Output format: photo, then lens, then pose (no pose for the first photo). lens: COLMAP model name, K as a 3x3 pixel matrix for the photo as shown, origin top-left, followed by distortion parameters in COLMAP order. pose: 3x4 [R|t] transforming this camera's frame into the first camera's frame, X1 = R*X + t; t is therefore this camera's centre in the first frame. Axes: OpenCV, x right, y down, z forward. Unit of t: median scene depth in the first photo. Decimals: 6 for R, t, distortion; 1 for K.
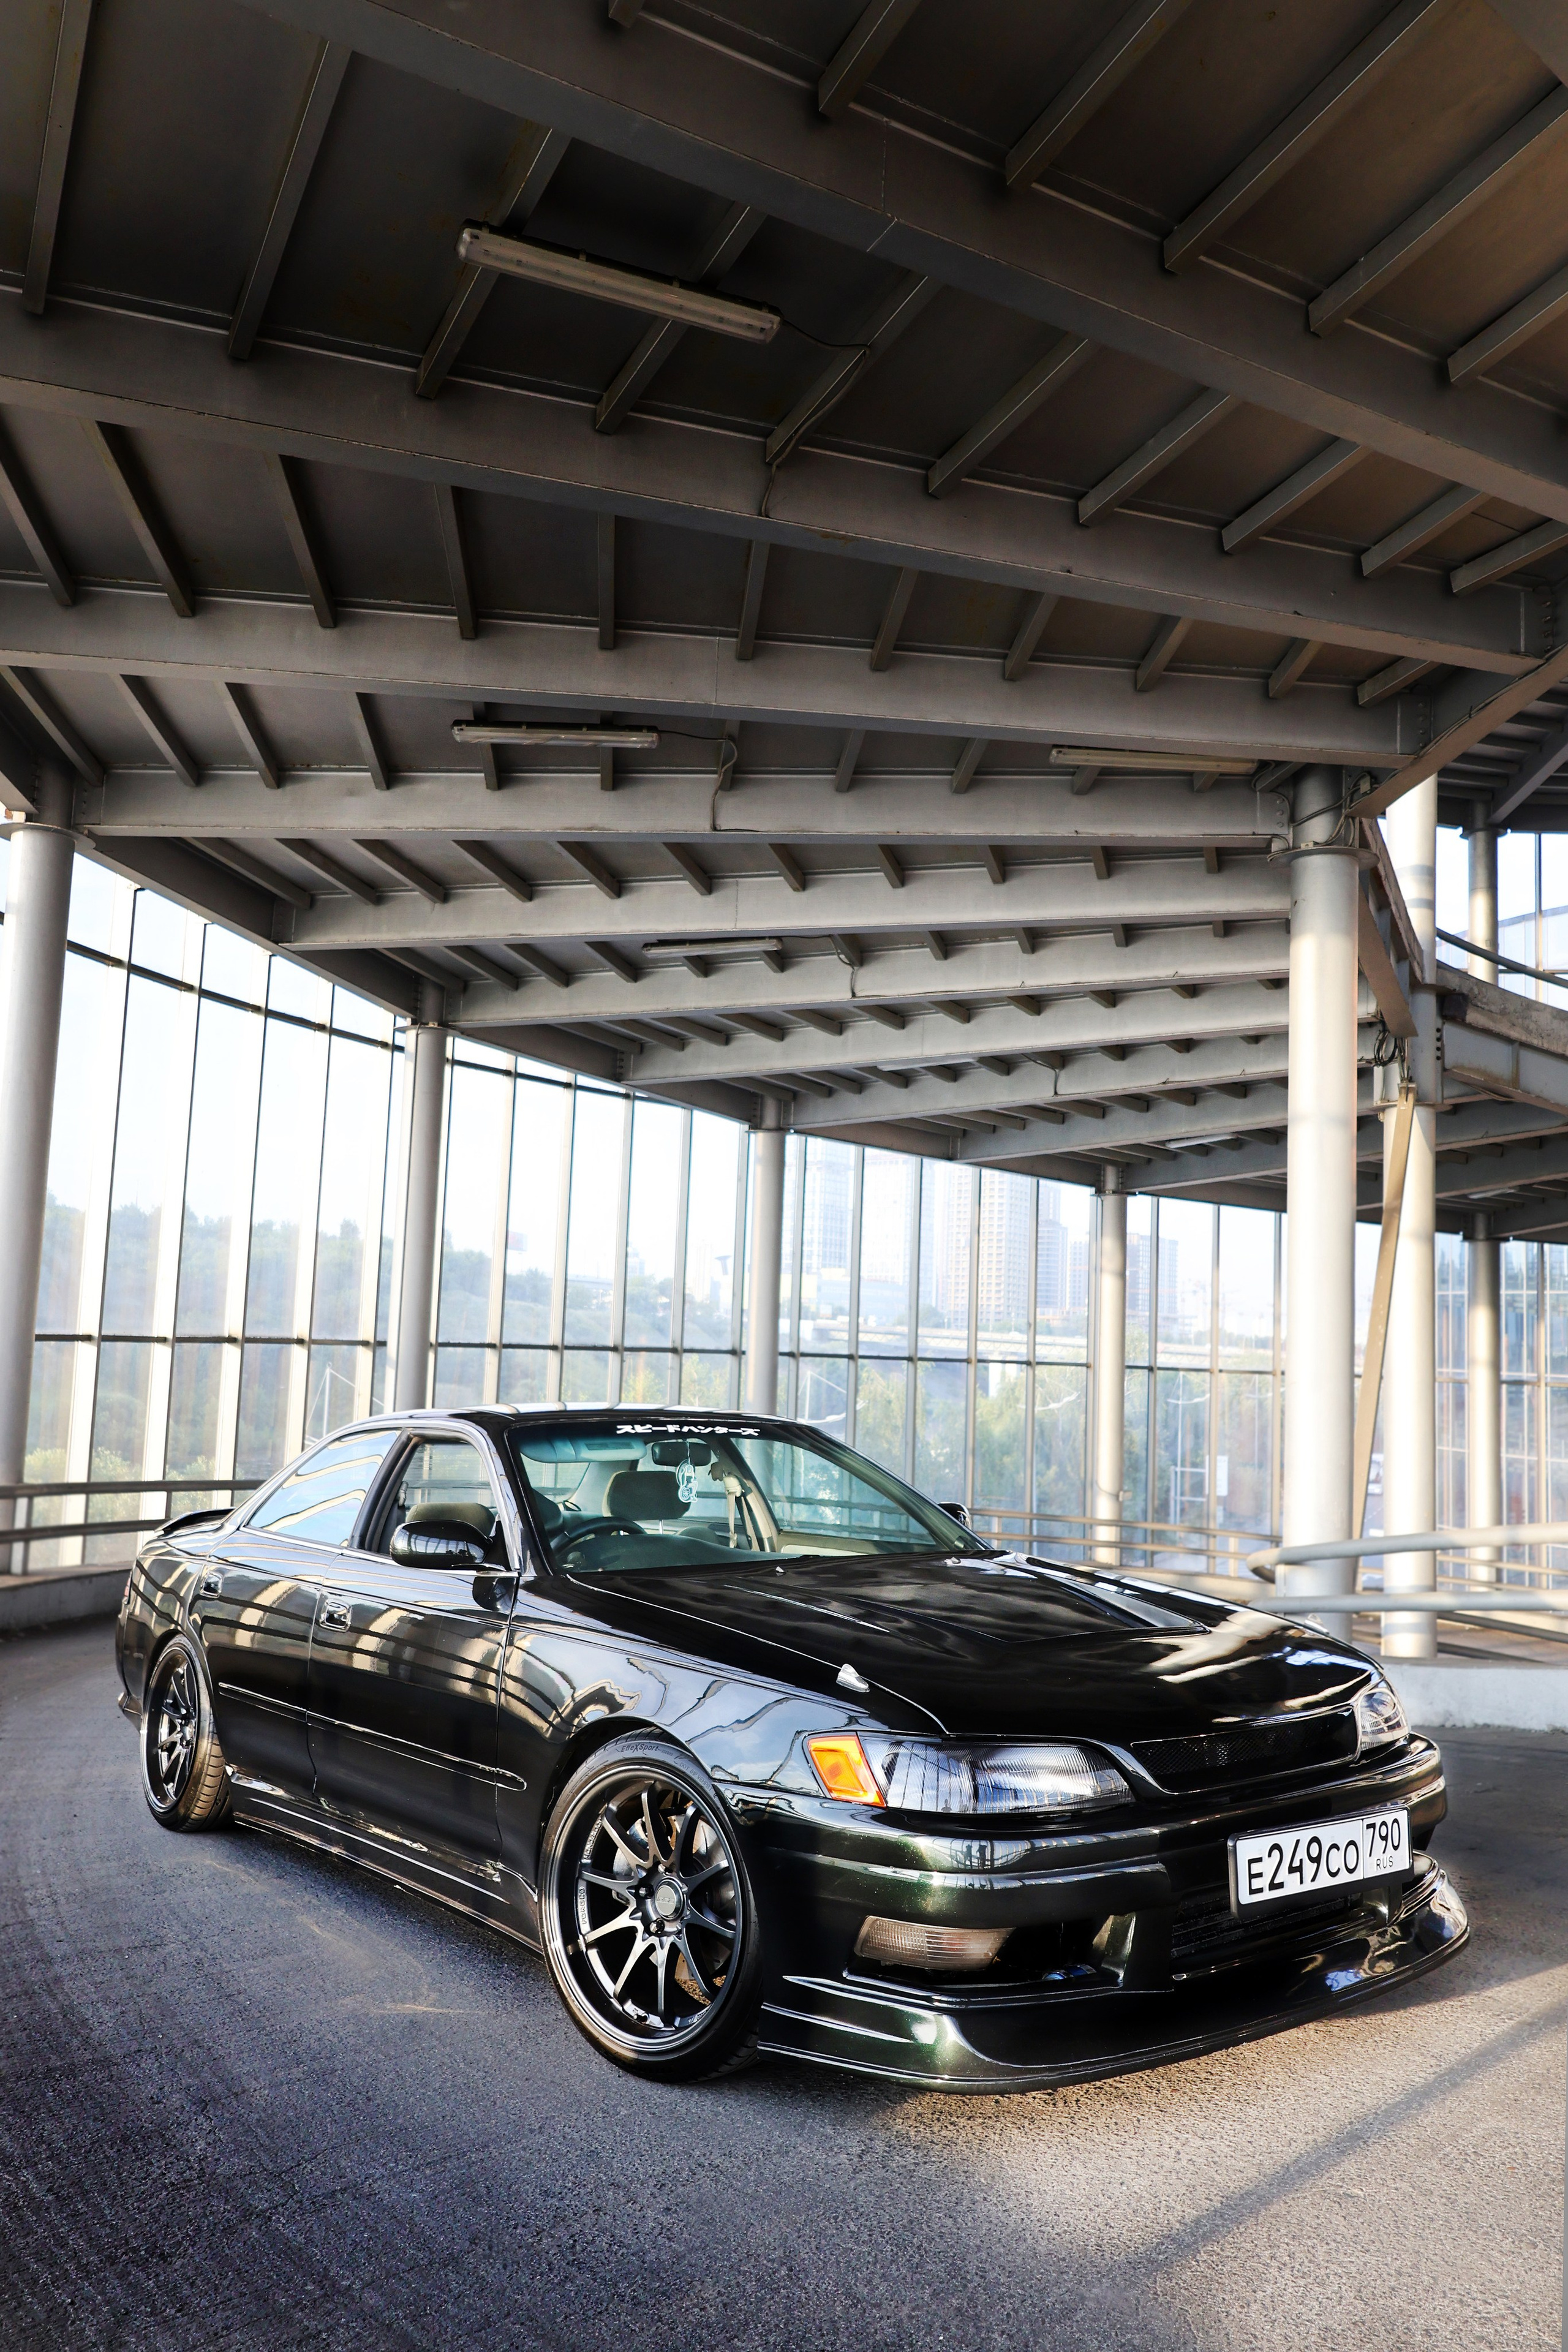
lens RADIAL K [[1822.2, 0, 770.6], [0, 1822.2, 1167.1], [0, 0, 1]] dist [0.006875, 0.005540]
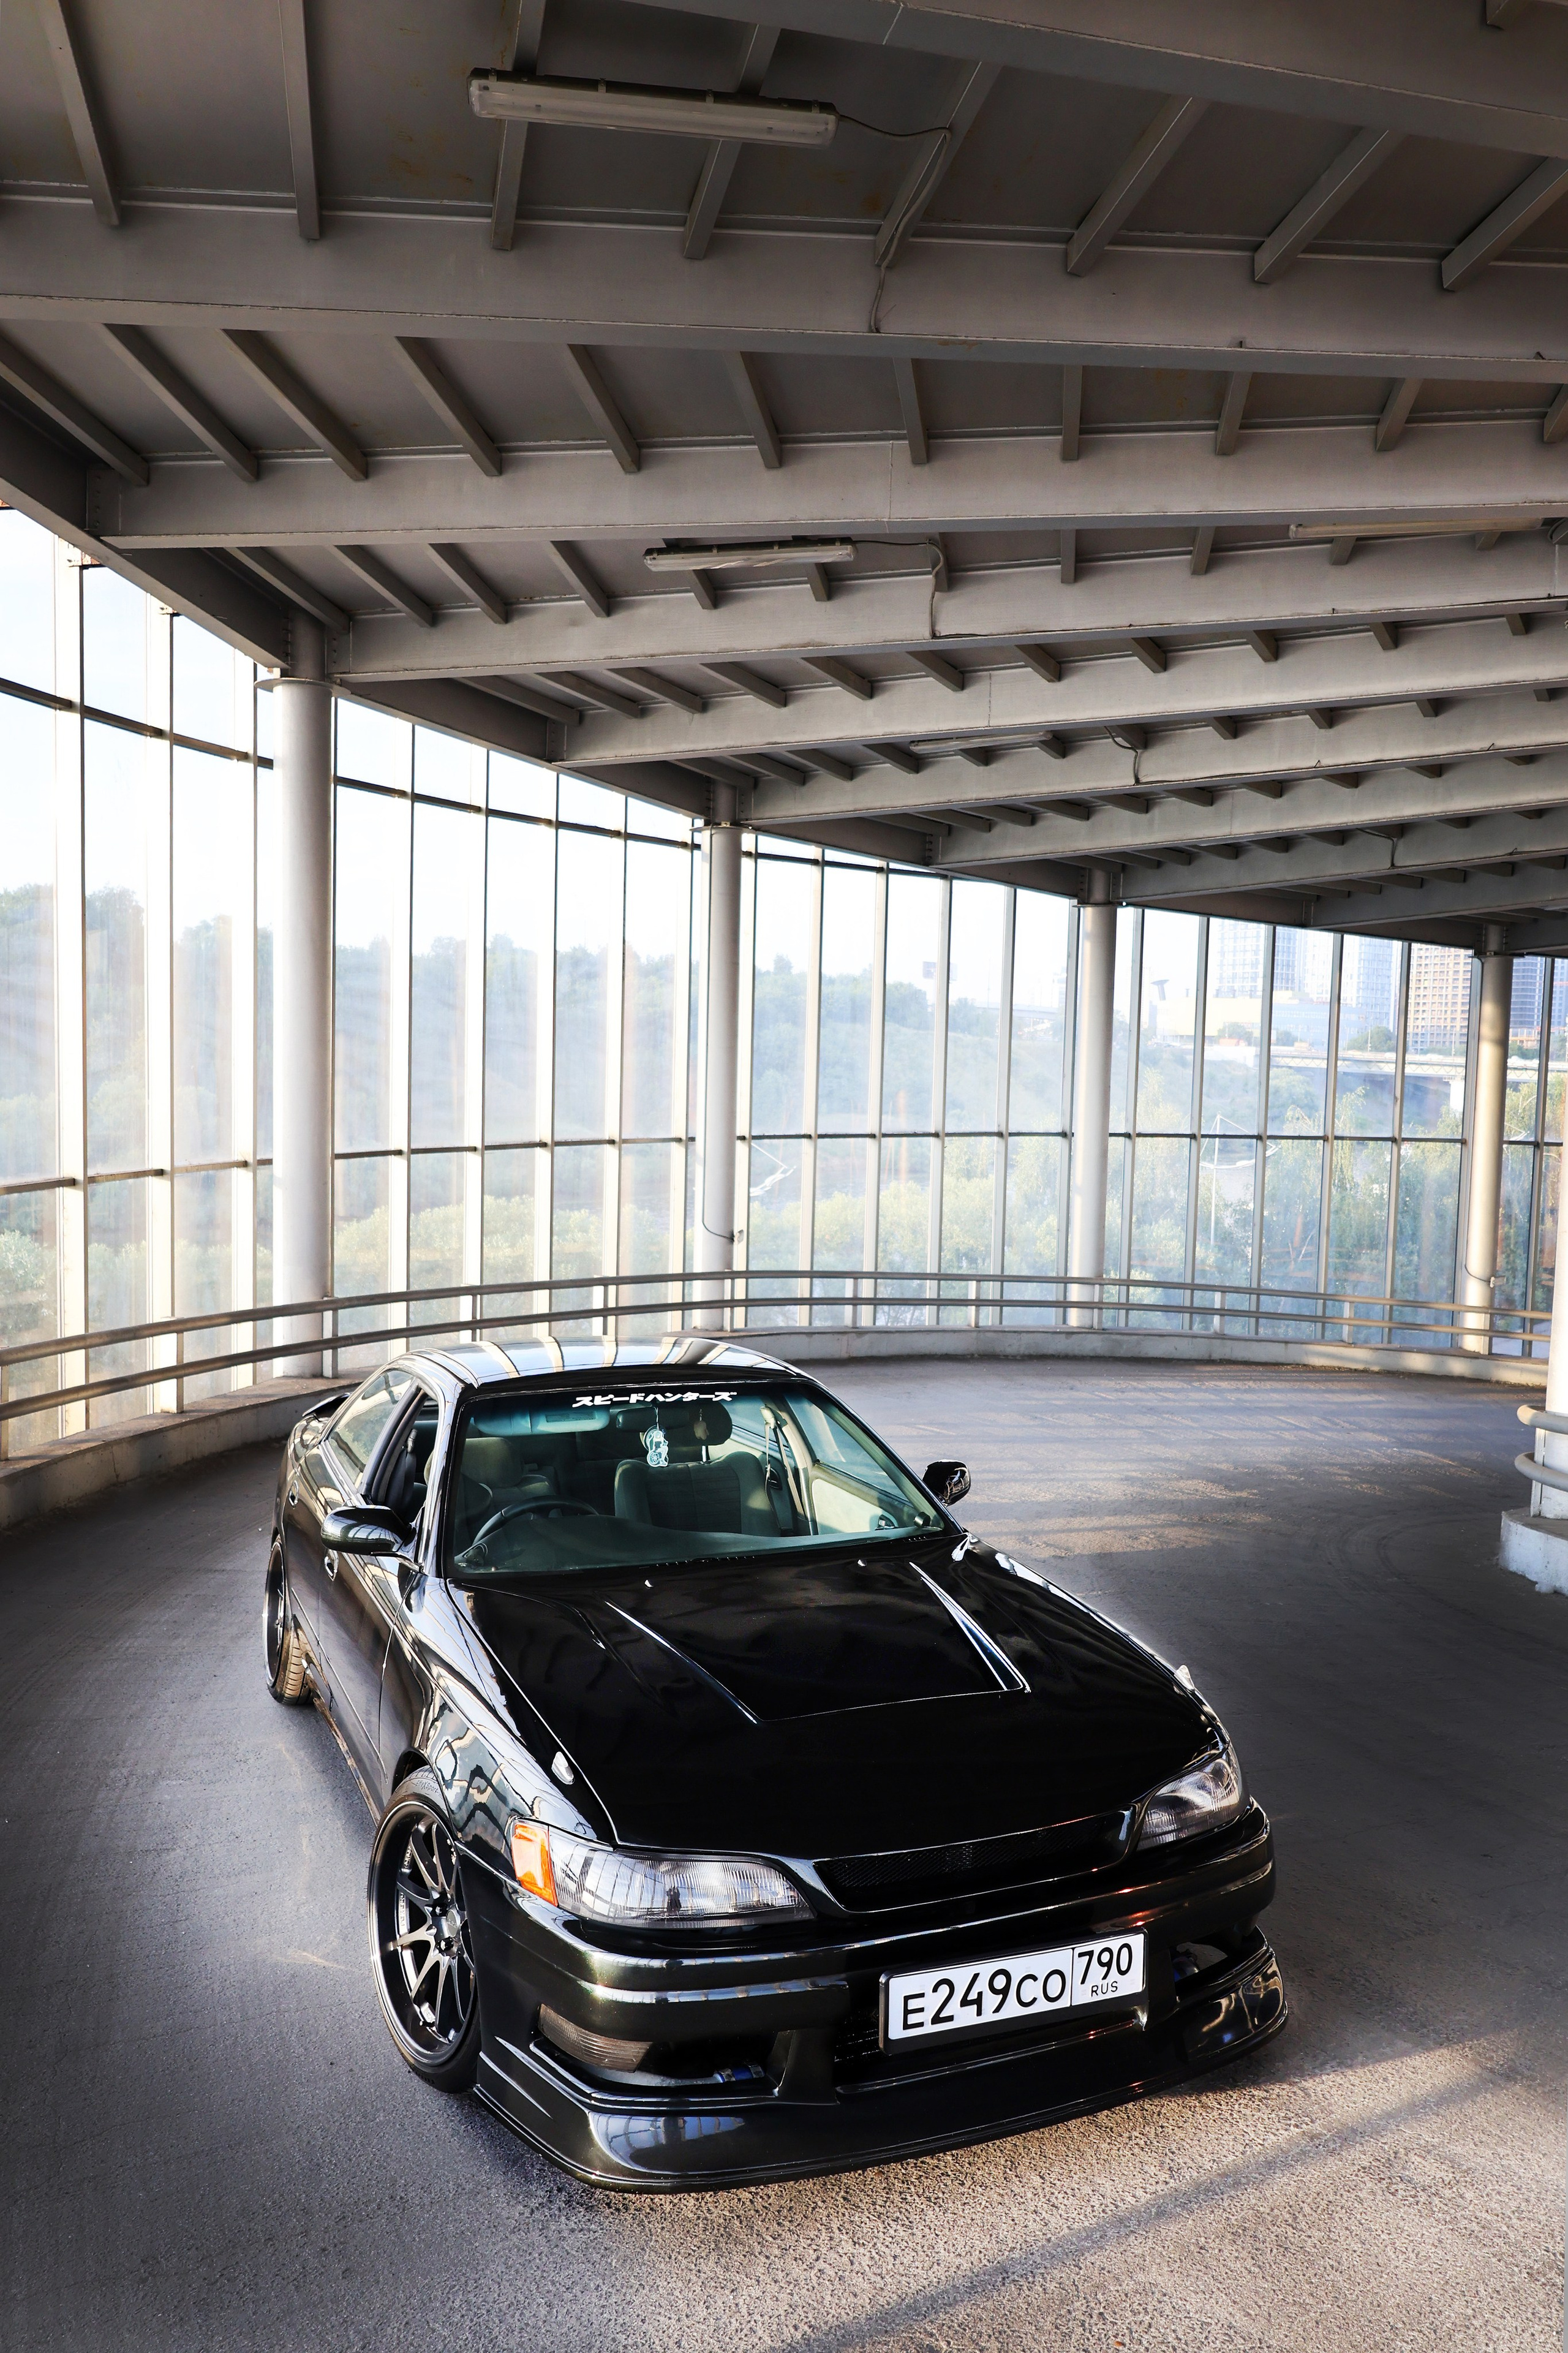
lens RADIAL K [[1823.3, 0, 784.0], [0, 1823.3, 1176.5], [0, 0, 1]] dist [0.012361, 0.007392]
pose [[0.961148, 0.008640, -0.275900, 0.176216], [0.041017, 0.983944, 0.173702, -0.087506], [0.272971, -0.178270, 0.945361, 0.046638]]
